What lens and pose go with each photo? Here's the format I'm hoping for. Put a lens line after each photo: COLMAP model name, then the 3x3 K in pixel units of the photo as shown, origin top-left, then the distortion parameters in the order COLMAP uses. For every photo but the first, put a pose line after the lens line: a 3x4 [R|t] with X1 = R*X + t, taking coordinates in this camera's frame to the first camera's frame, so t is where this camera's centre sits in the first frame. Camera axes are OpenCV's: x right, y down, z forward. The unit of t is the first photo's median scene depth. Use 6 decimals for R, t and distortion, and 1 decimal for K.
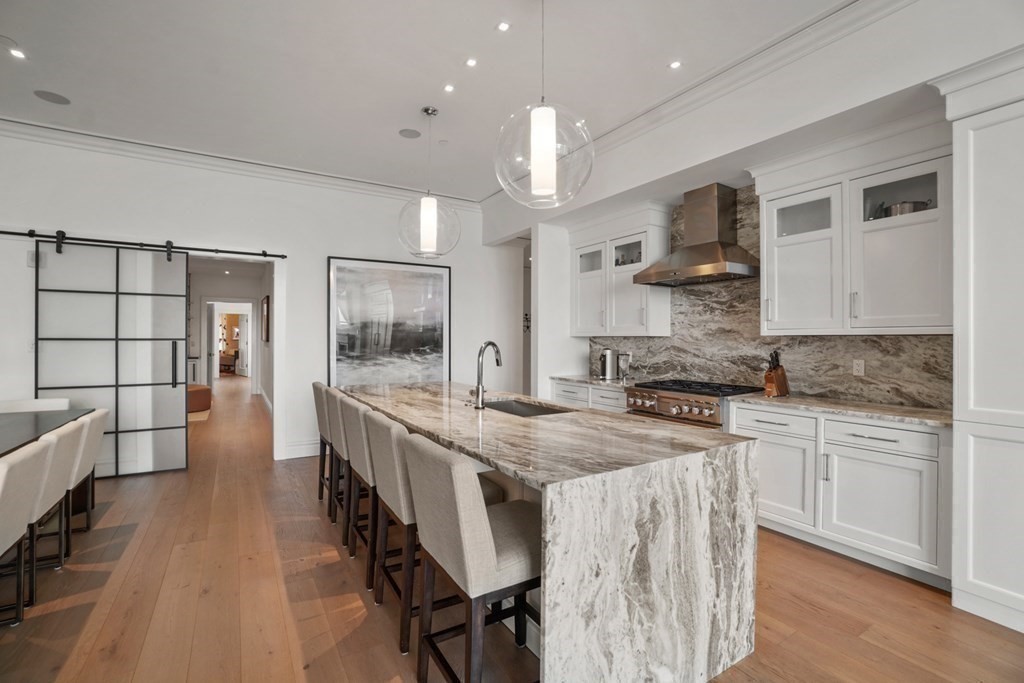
lens RADIAL K [[463.3, 0, 496.3], [0, 463.3, 339.6], [0, 0, 1]] dist [-0.061824, 0.022810]
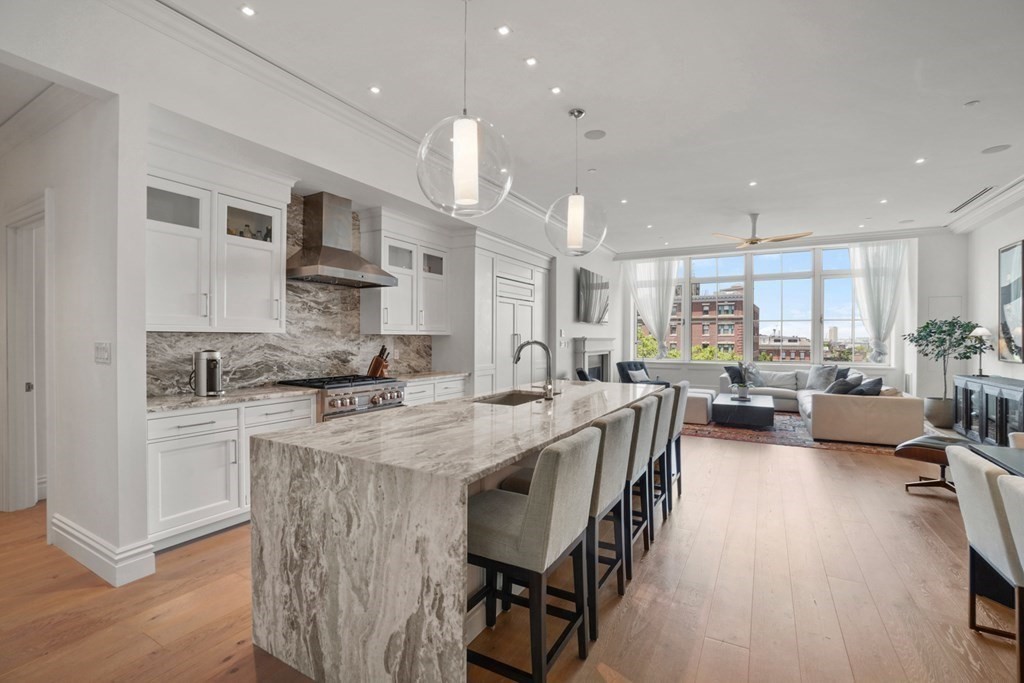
lens RADIAL K [[458.6, 0, 507.5], [0, 458.6, 340.3], [0, 0, 1]] dist [-0.062532, 0.024289]
pose [[-0.498266, -0.008770, 0.866980, -0.653829], [-0.005368, 0.999961, 0.007030, -0.002307], [-0.867007, -0.001151, -0.498294, 1.138795]]
